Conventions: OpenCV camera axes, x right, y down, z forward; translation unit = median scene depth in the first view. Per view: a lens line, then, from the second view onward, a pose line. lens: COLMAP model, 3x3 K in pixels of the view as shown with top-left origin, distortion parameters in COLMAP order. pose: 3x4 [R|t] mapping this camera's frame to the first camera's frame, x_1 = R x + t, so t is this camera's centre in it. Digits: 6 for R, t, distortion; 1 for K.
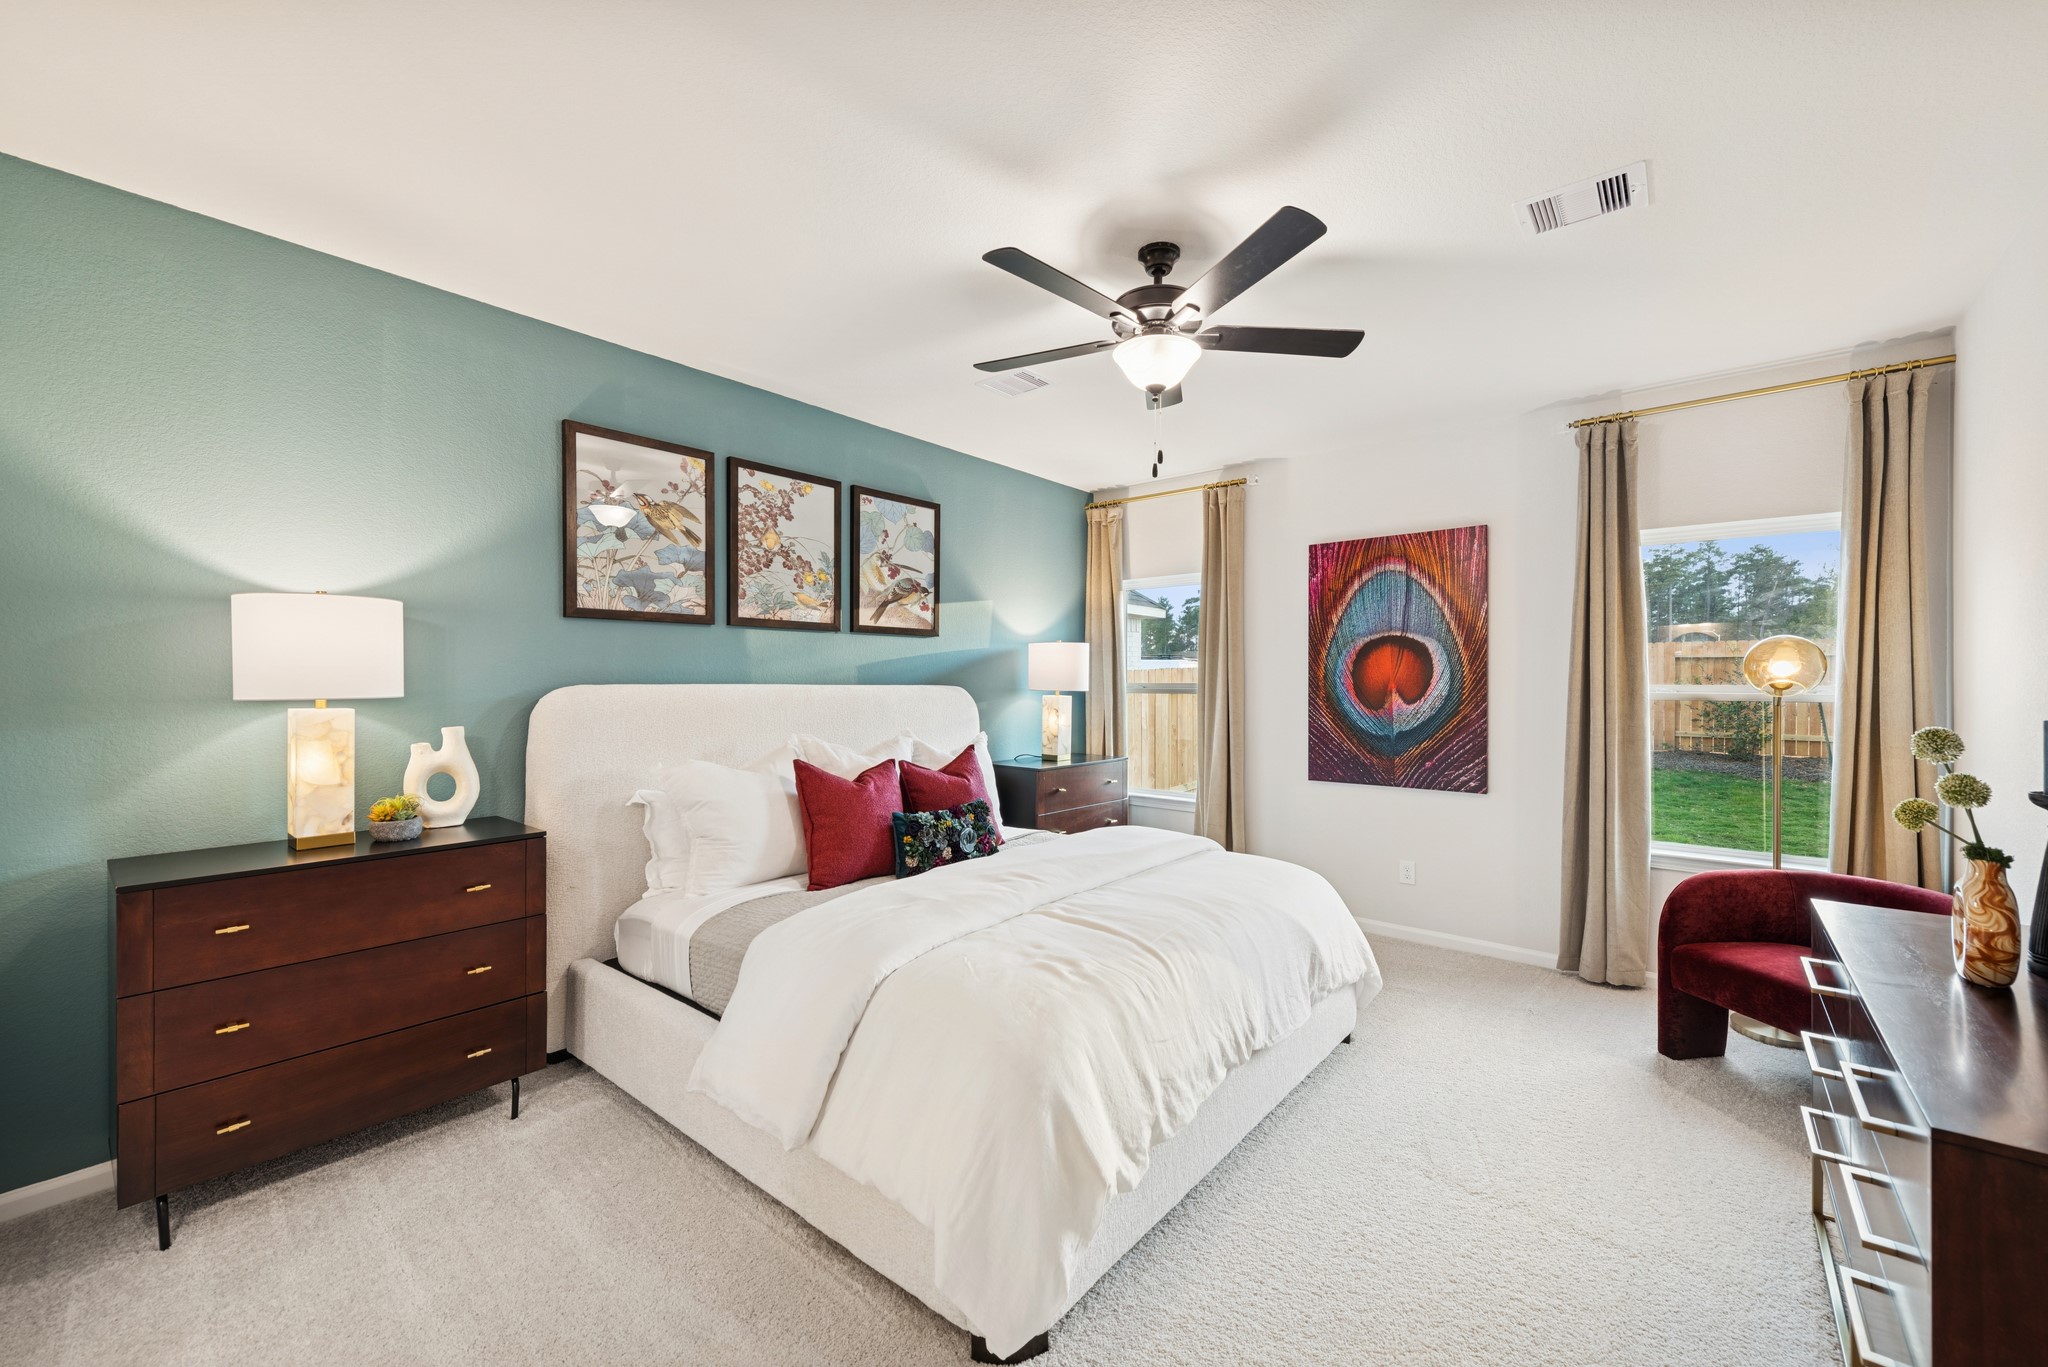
lens RADIAL K [[816.4, 0, 1039.3], [0, 816.4, 682.1], [0, 0, 1]] dist [0.004127, -0.000794]
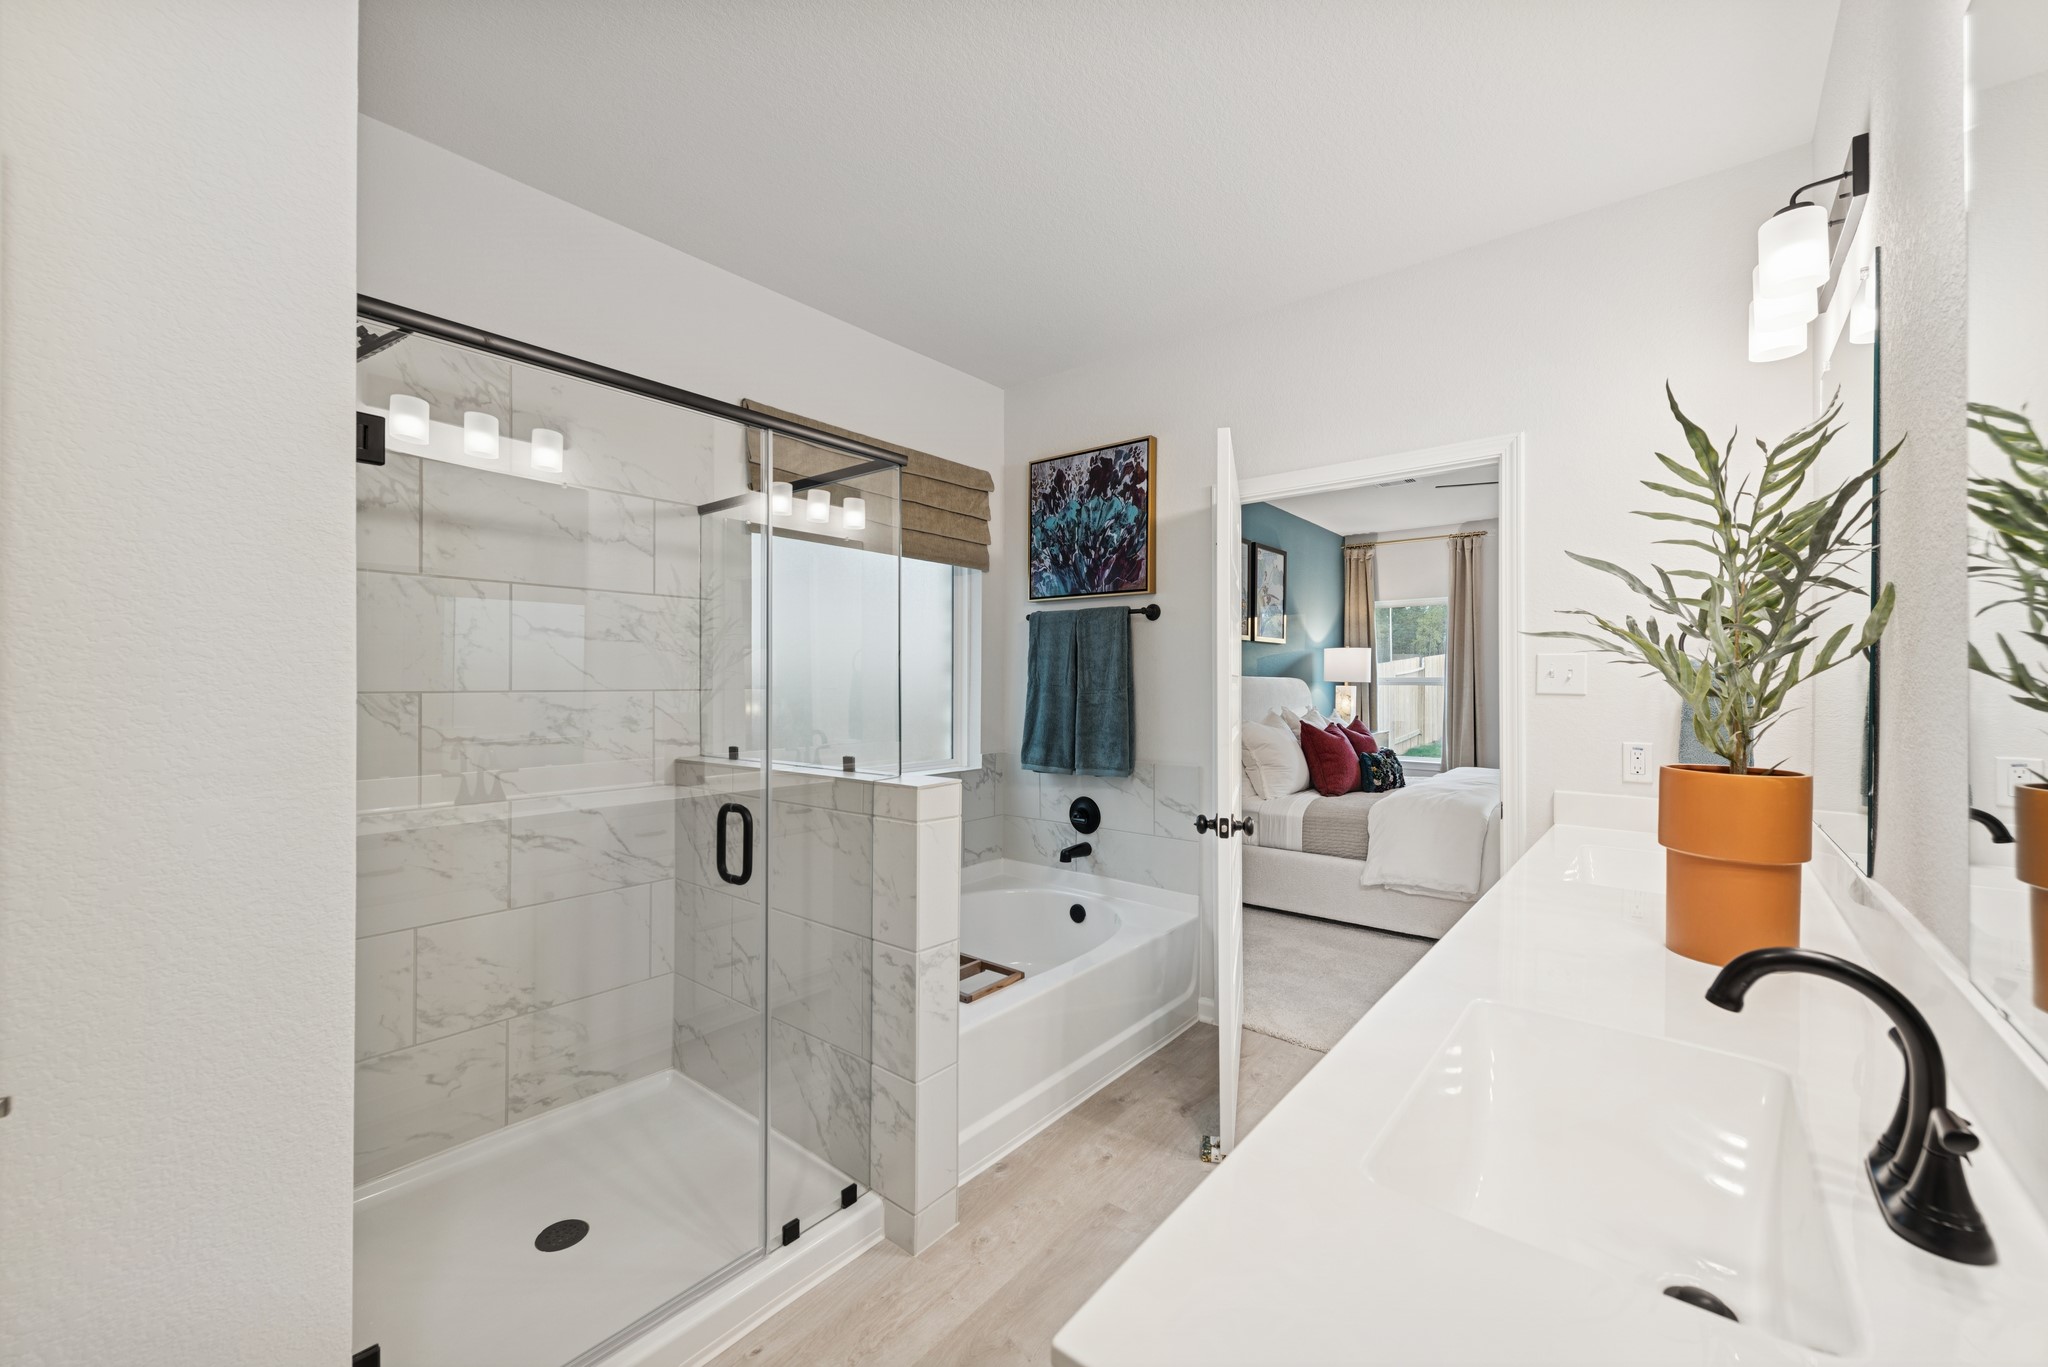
lens RADIAL K [[816.4, 0, 1014.5], [0, 816.4, 683.7], [0, 0, 1]] dist [0.004127, -0.000794]
pose [[0.999997, 0.001769, -0.001569, -0.622447], [-0.001771, 0.999998, -0.000993, 0.017525], [0.001567, 0.000995, 0.999998, -0.456784]]
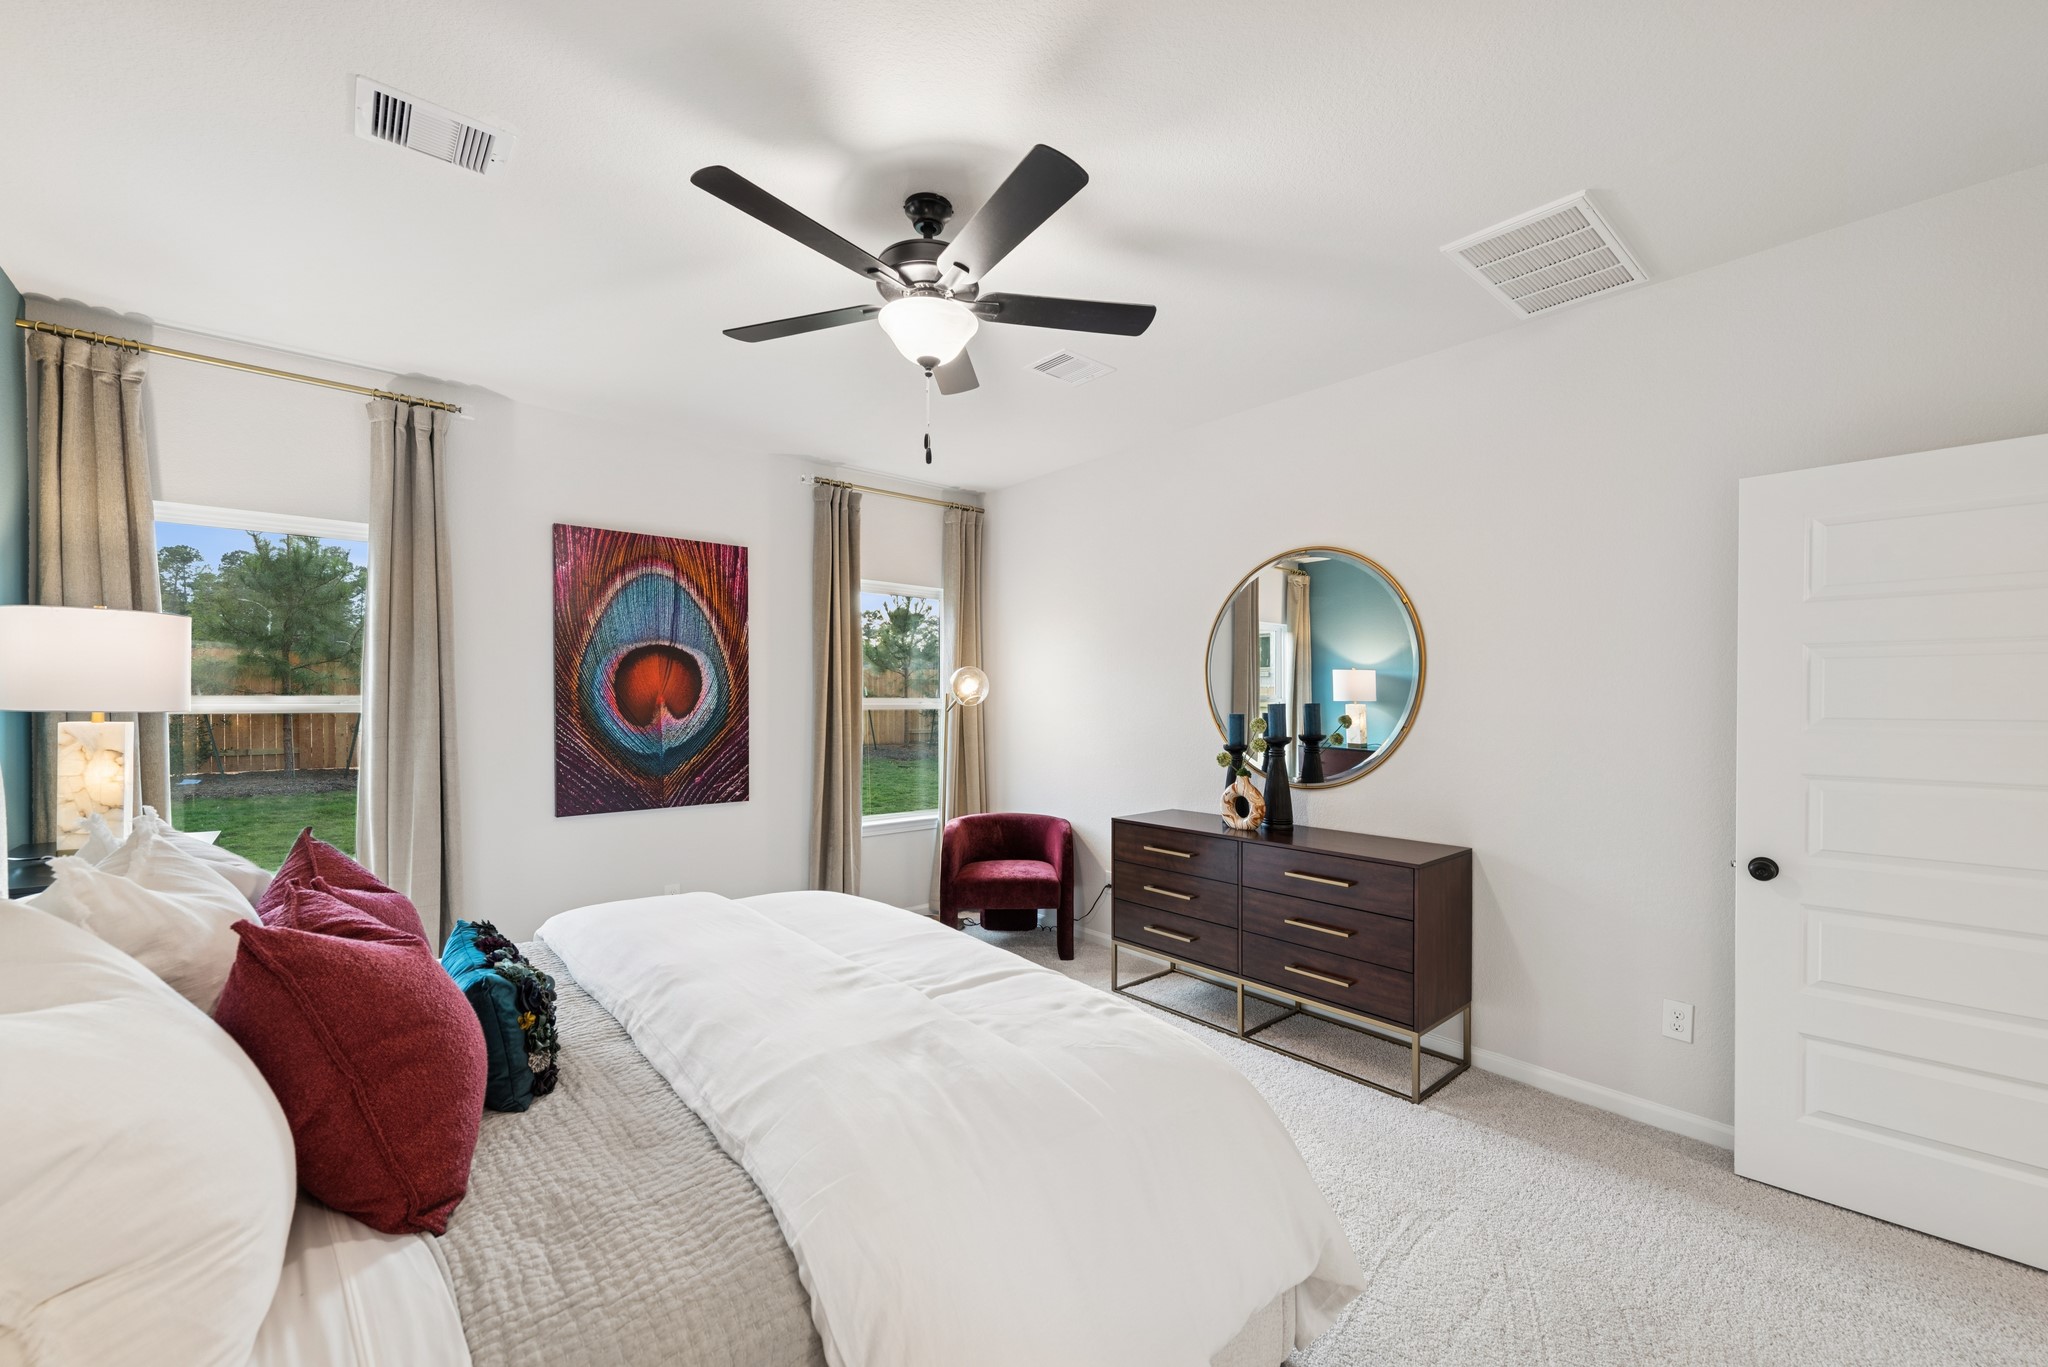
lens RADIAL K [[816.4, 0, 1030.7], [0, 816.4, 705.3], [0, 0, 1]] dist [0.004127, -0.000794]
pose [[0.145250, -0.009595, 0.989349, -0.423449], [-0.003348, 0.999942, 0.010190, 0.000449], [-0.989389, -0.004793, 0.145209, 0.453059]]
